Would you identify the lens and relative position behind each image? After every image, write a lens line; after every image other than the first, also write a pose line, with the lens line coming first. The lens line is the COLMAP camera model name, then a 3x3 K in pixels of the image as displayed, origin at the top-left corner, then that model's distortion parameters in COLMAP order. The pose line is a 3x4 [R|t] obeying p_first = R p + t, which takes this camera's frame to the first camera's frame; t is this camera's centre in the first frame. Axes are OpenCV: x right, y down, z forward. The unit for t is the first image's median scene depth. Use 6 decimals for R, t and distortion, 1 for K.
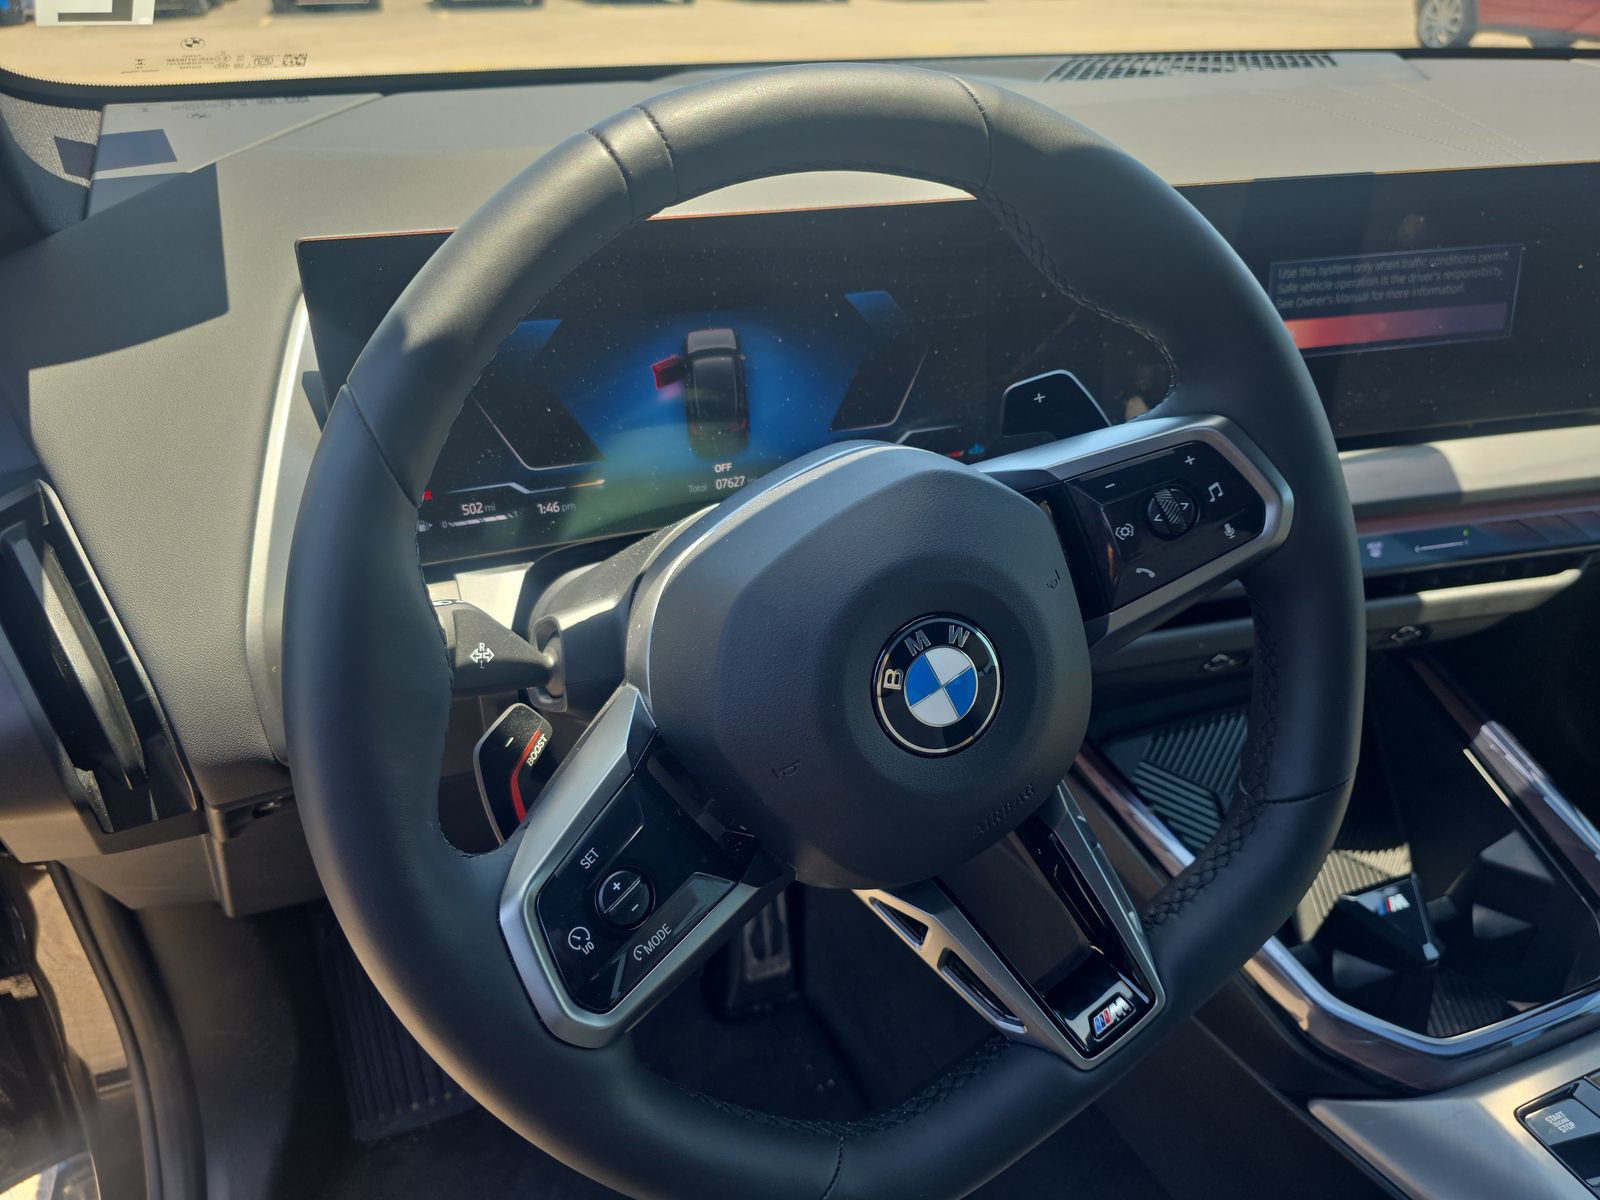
lens RADIAL K [[1089.6, 0, 800.0], [0, 1089.6, 600.0], [0, 0, 1]] dist [0.006469, -0.004169]
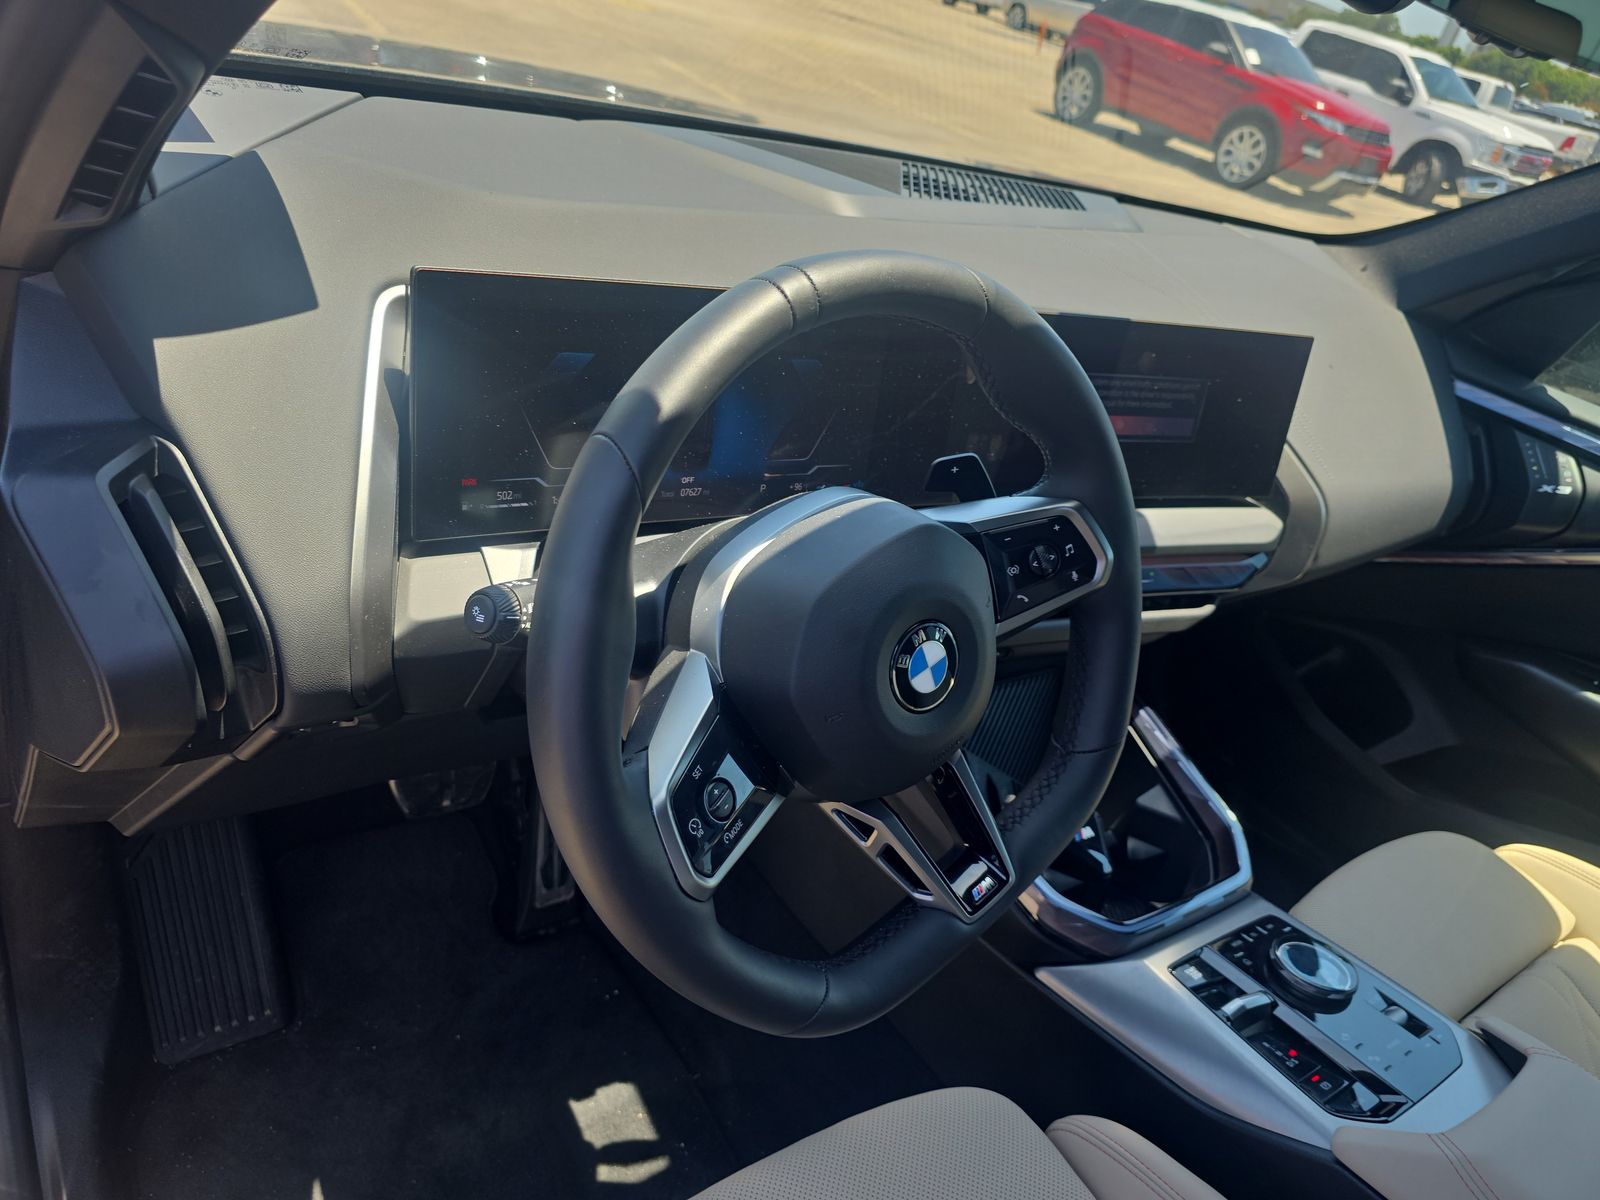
lens RADIAL K [[1068.4, 0, 800.6], [0, 1068.4, 582.0], [0, 0, 1]] dist [0.061741, -0.082191]
pose [[0.945780, 0.083465, 0.313900, -0.327987], [-0.088733, 0.996052, 0.002506, -0.017707], [-0.312451, -0.030224, 0.949453, -0.232867]]
